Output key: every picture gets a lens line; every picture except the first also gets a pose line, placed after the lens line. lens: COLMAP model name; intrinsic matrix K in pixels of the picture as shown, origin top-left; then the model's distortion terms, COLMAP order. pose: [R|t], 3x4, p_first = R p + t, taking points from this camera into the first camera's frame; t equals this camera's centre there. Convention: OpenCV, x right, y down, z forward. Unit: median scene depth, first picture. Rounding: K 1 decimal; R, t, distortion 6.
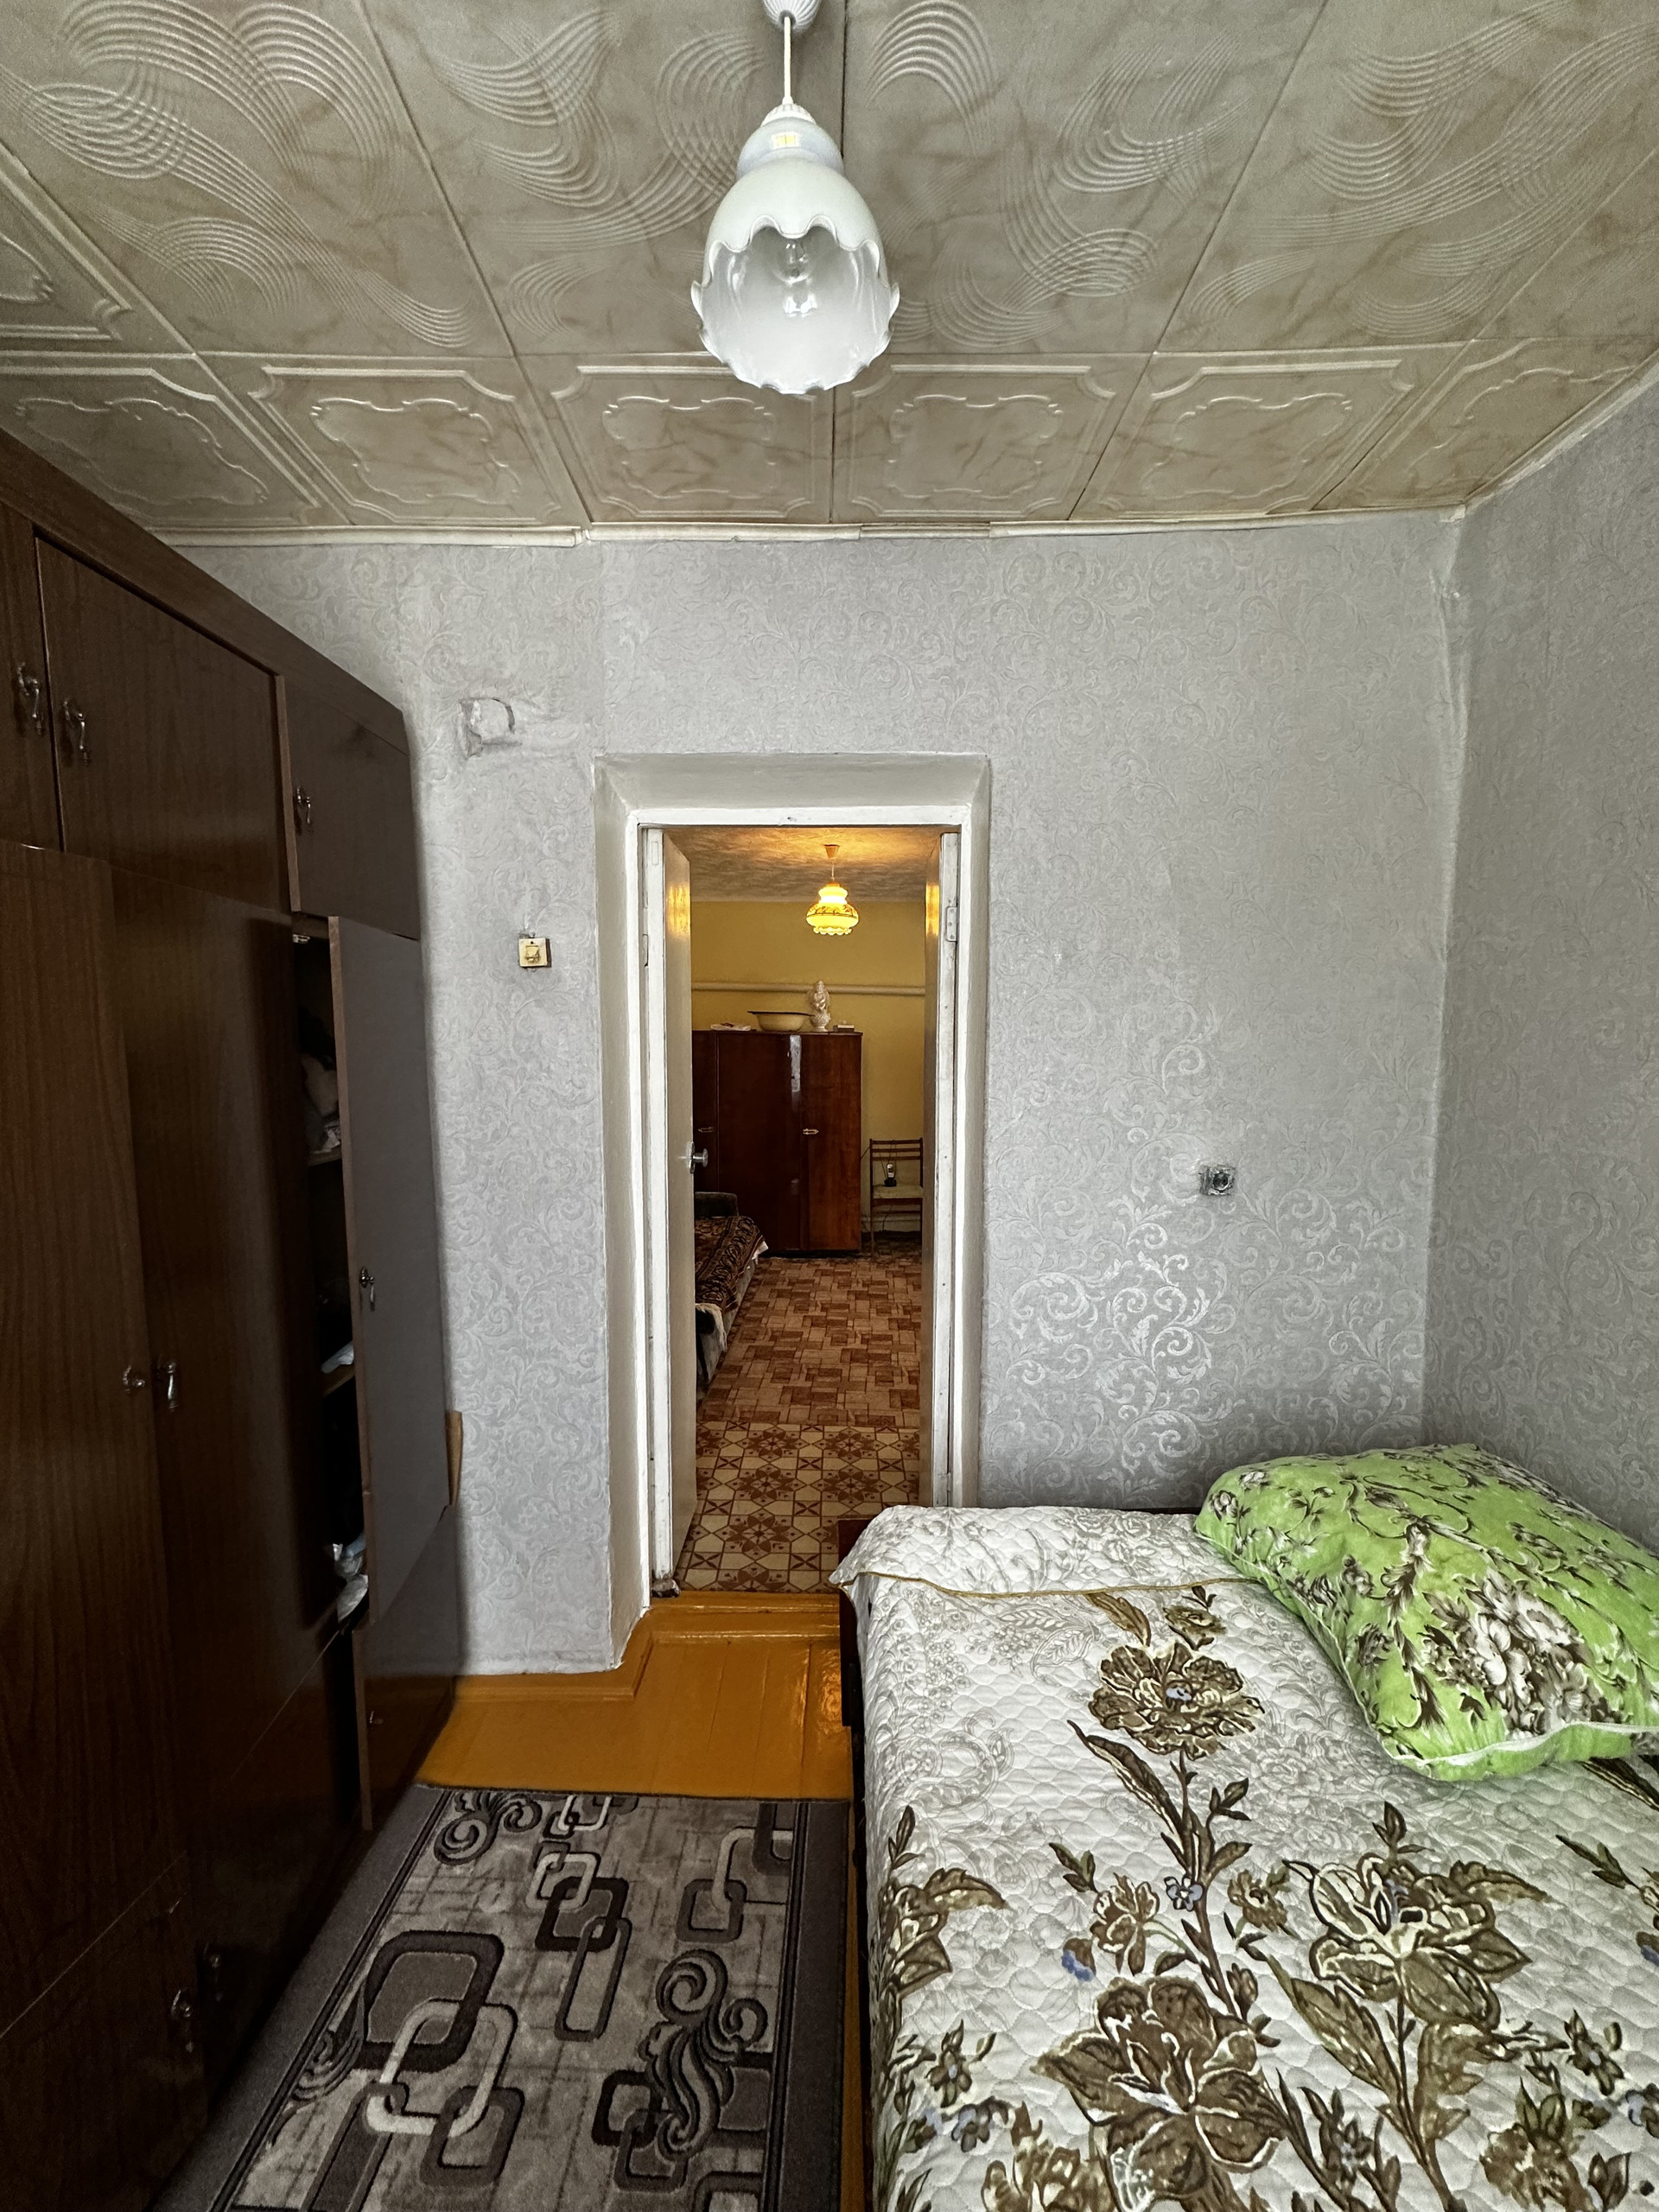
lens RADIAL K [[879.4, 0, 829.9], [0, 879.4, 1107.6], [0, 0, 1]] dist [-0.003851, 0.000470]
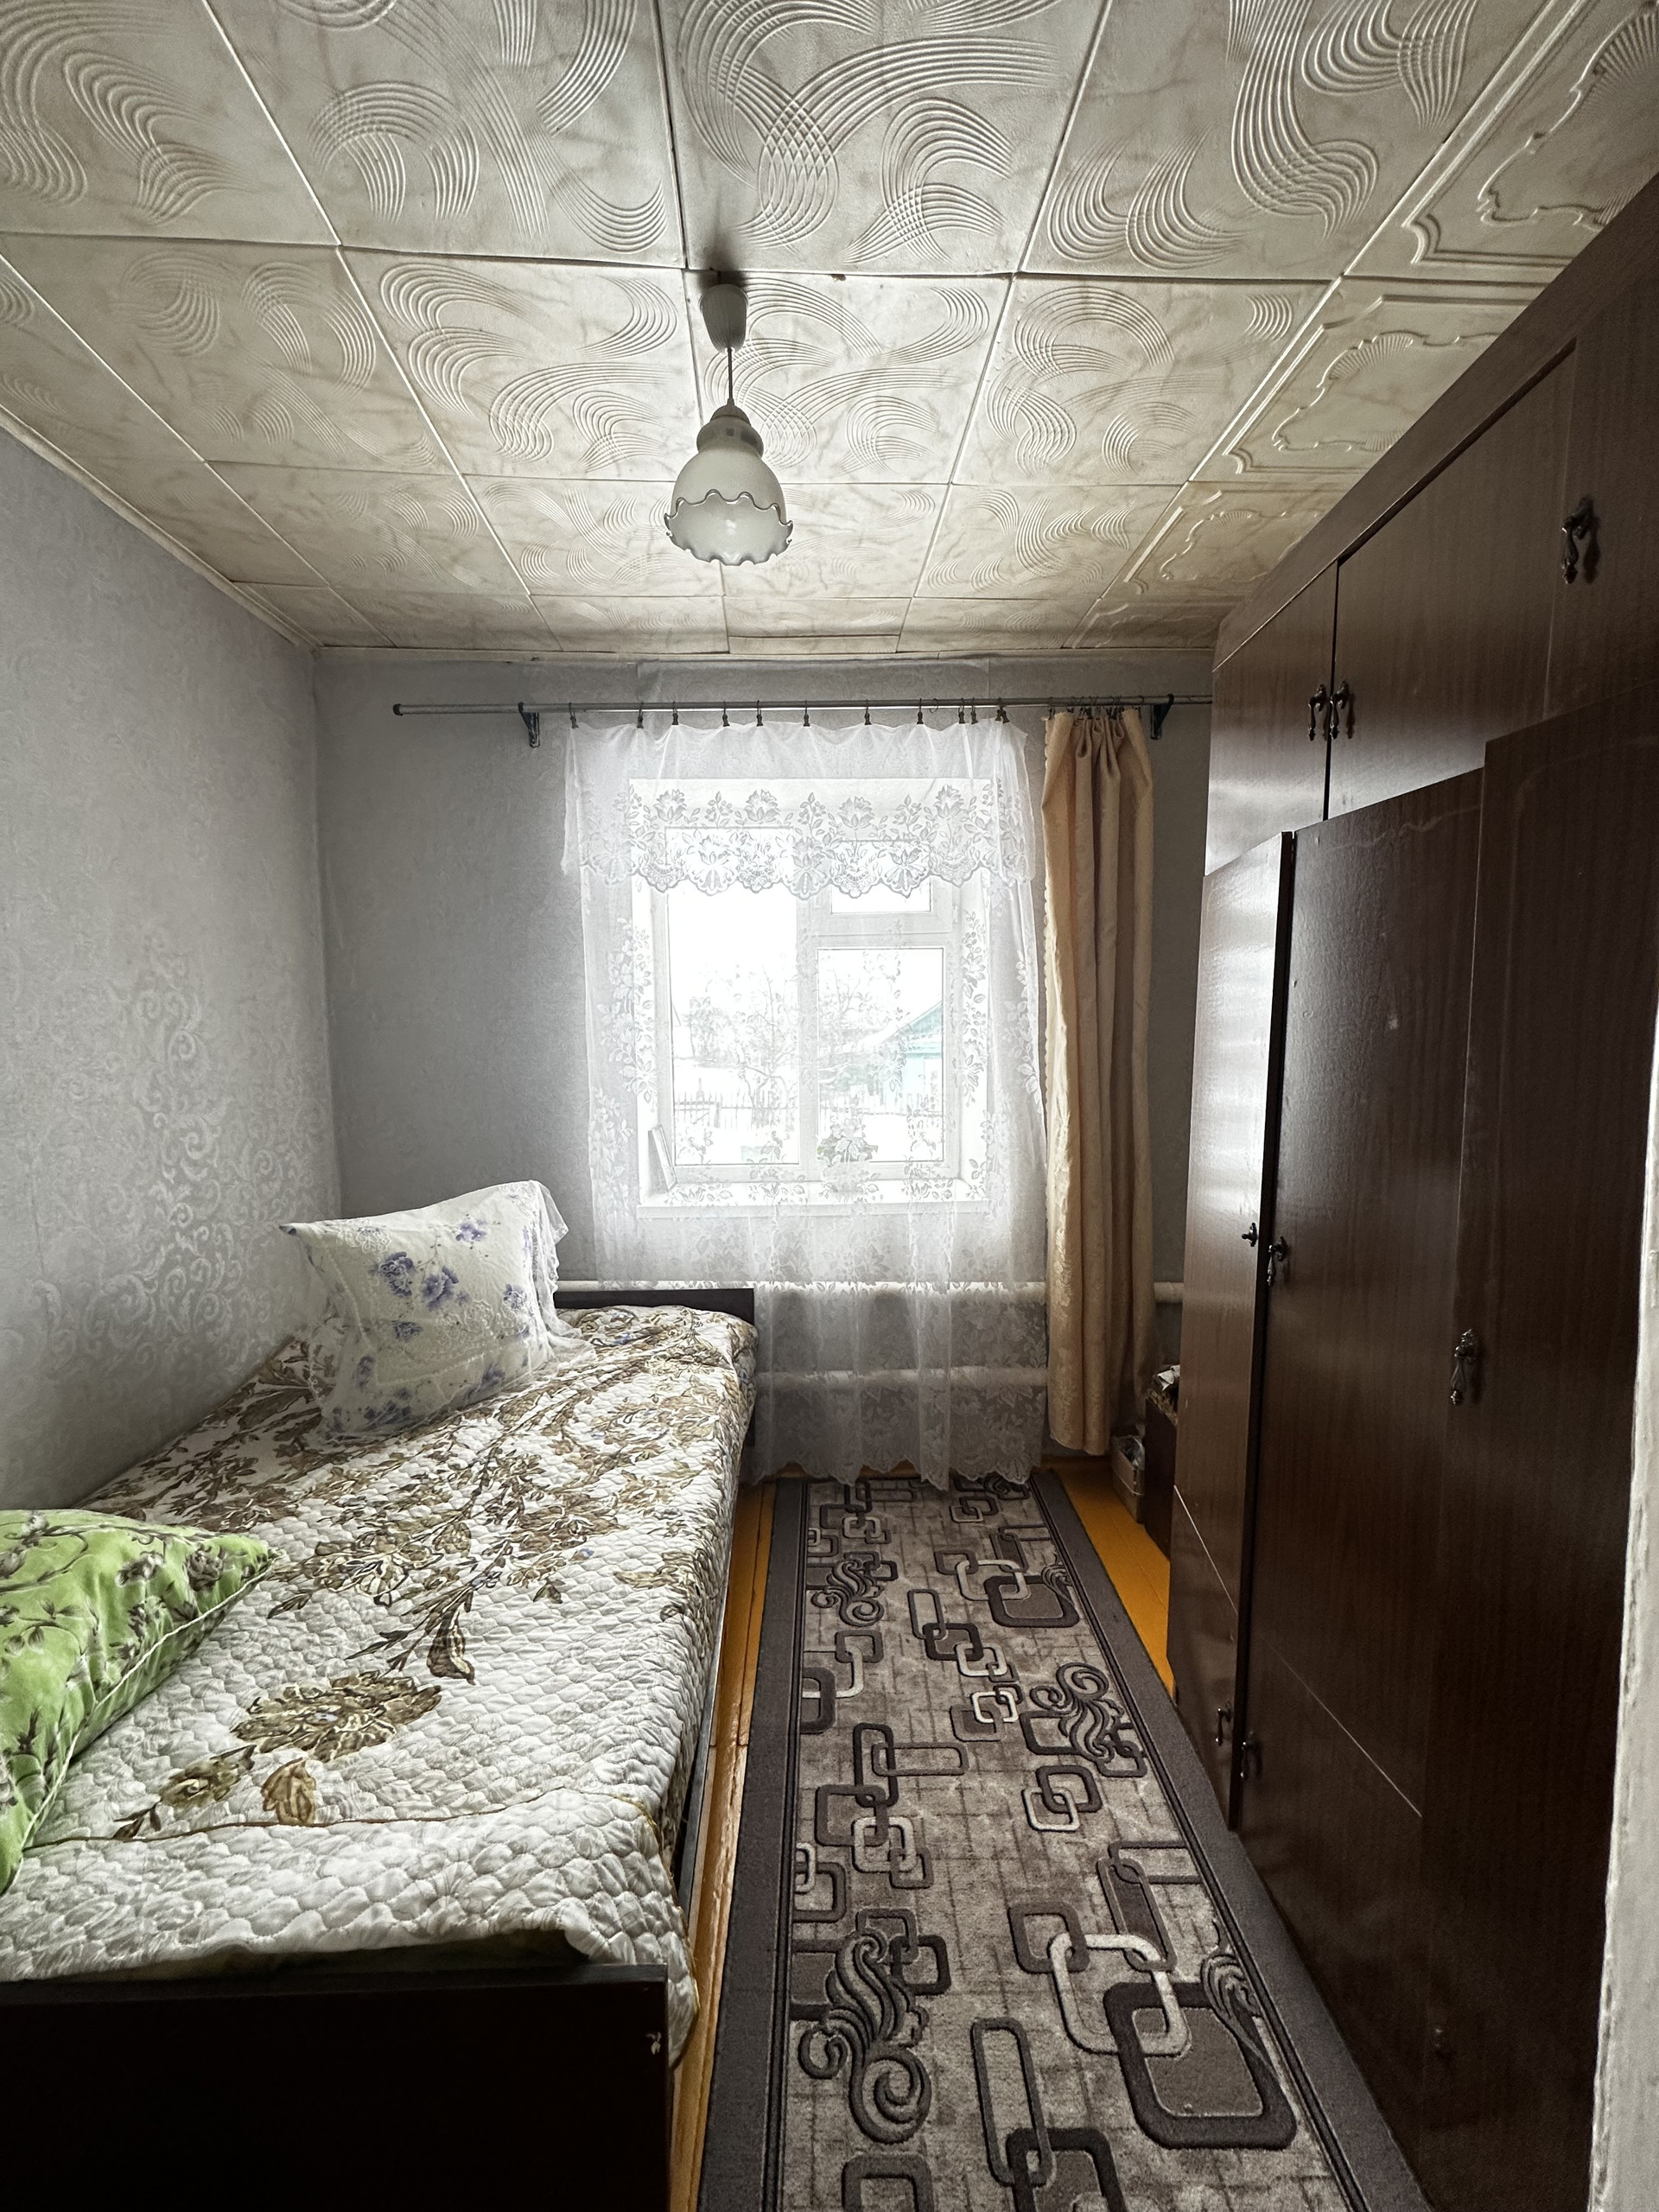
lens RADIAL K [[879.4, 0, 829.9], [0, 879.4, 1107.6], [0, 0, 1]] dist [-0.003851, 0.000470]
pose [[-0.998807, 0.018486, -0.045206, -0.089526], [0.010693, 0.985914, 0.166913, -0.087941], [0.047655, 0.166231, -0.984935, 1.884465]]
